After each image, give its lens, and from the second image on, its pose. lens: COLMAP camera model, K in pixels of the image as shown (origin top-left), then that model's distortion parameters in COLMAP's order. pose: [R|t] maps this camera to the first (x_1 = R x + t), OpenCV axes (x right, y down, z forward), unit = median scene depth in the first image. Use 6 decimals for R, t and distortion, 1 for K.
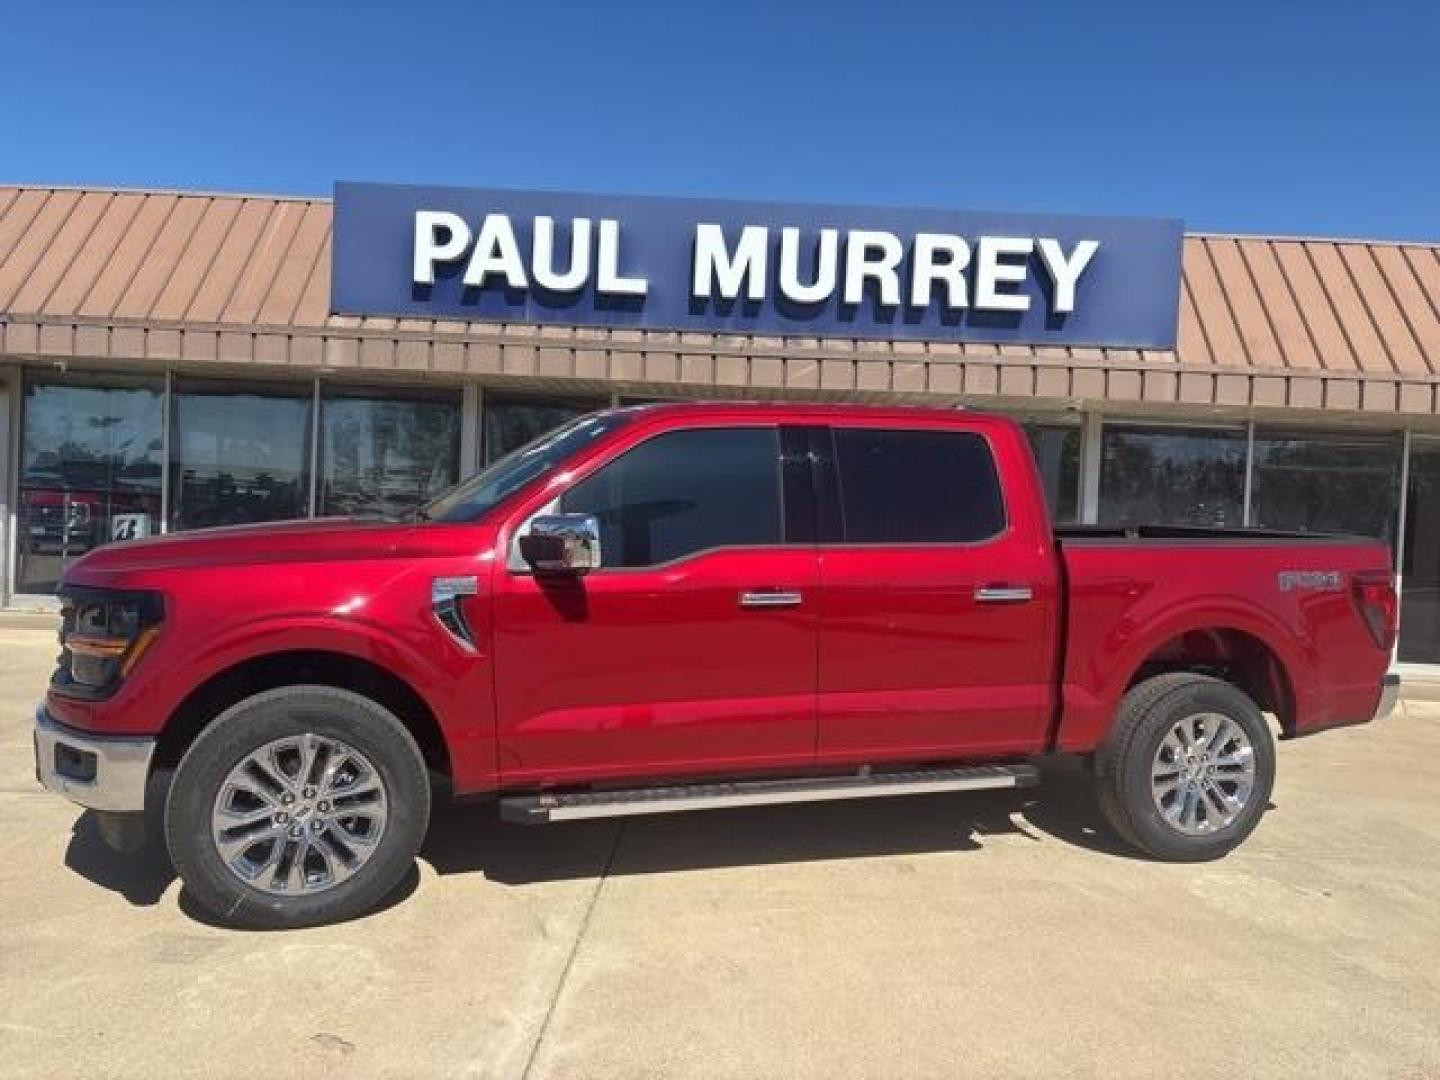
lens RADIAL K [[1064.4, 0, 732.6], [0, 1064.4, 534.4], [0, 0, 1]] dist [0.028265, -0.037871]
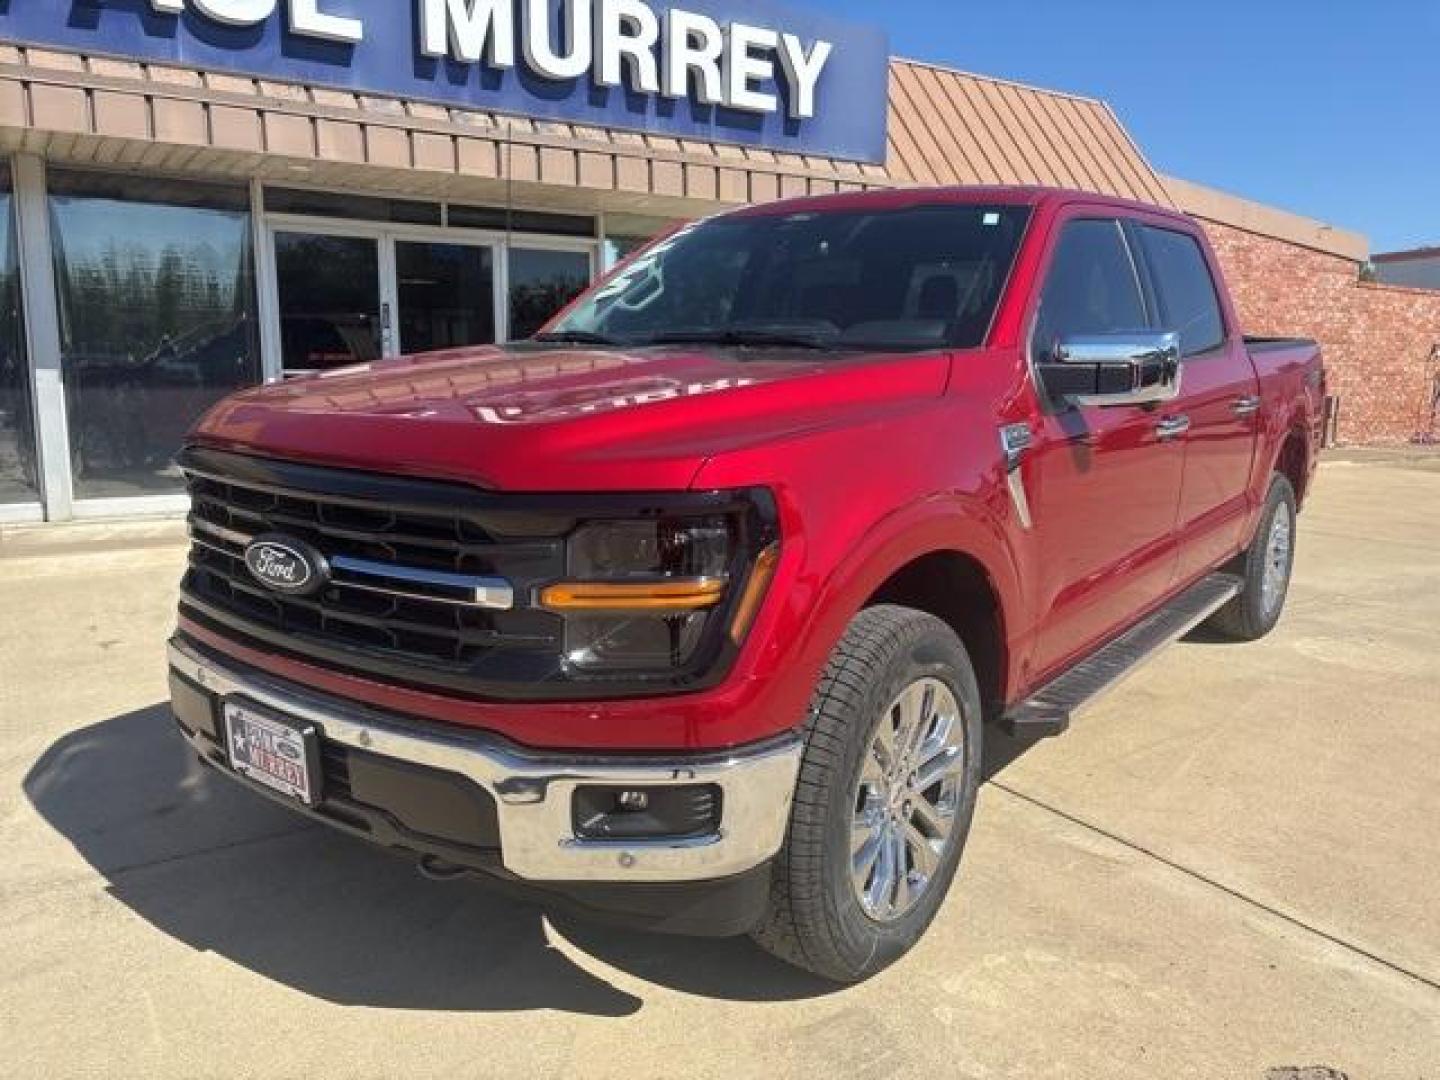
lens RADIAL K [[1064.4, 0, 713.7], [0, 1064.4, 542.3], [0, 0, 1]] dist [0.028265, -0.037871]
pose [[0.810172, -0.140958, 0.568992, -0.362900], [0.026311, 0.978424, 0.204924, -0.029385], [-0.585601, -0.151053, 0.796401, 0.203740]]
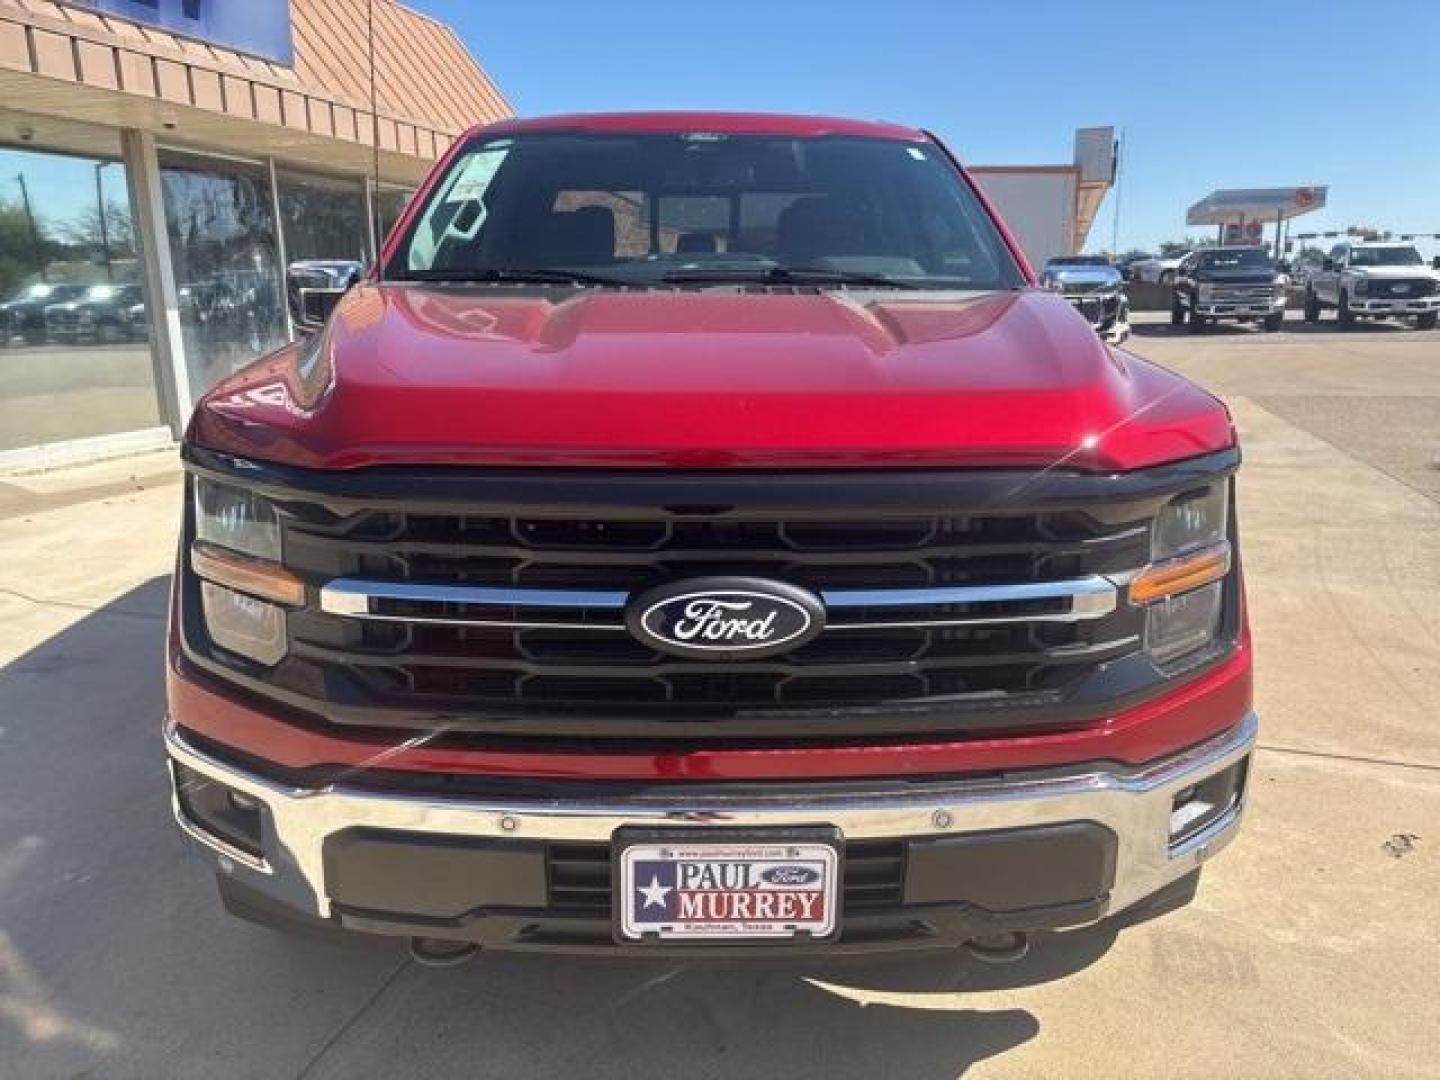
lens RADIAL K [[1064.4, 0, 715.3], [0, 1064.4, 536.8], [0, 0, 1]] dist [0.028265, -0.037871]
pose [[0.251519, -0.265413, 0.930749, -0.460362], [0.005679, 0.962053, 0.272804, -0.034927], [-0.967836, -0.063330, 0.243482, 0.427005]]
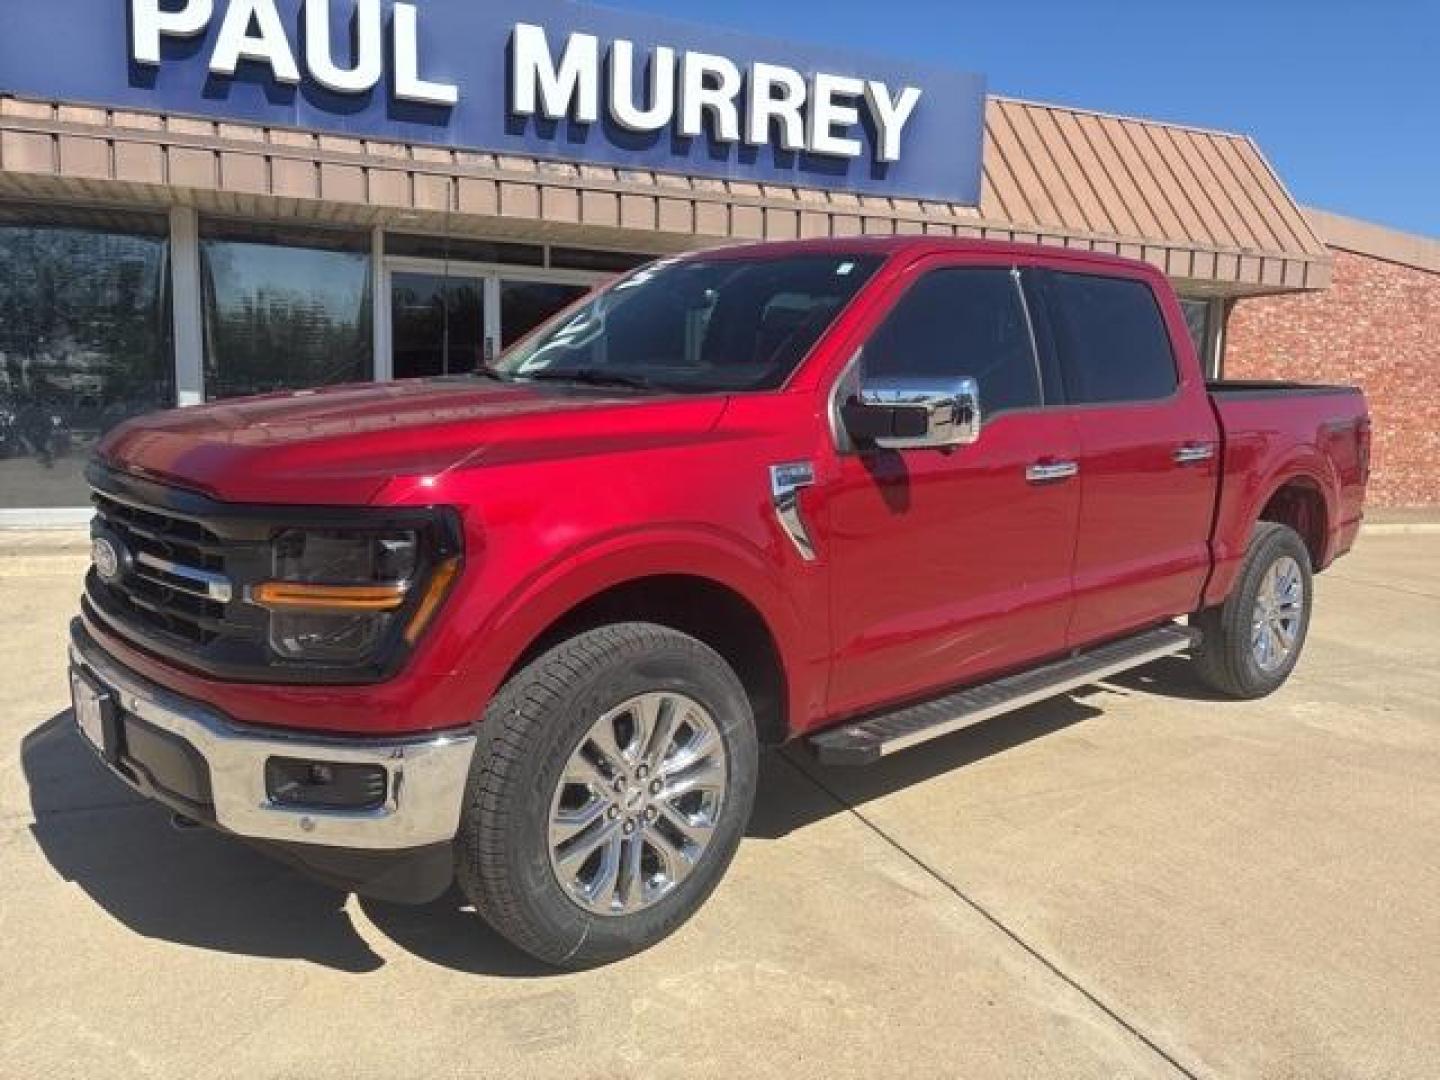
lens RADIAL K [[1064.4, 0, 727.9], [0, 1064.4, 537.6], [0, 0, 1]] dist [0.028265, -0.037871]
pose [[0.904365, -0.082389, 0.418732, -0.269664], [0.012402, 0.985847, 0.167188, -0.029390], [-0.426580, -0.146006, 0.892587, 0.117415]]
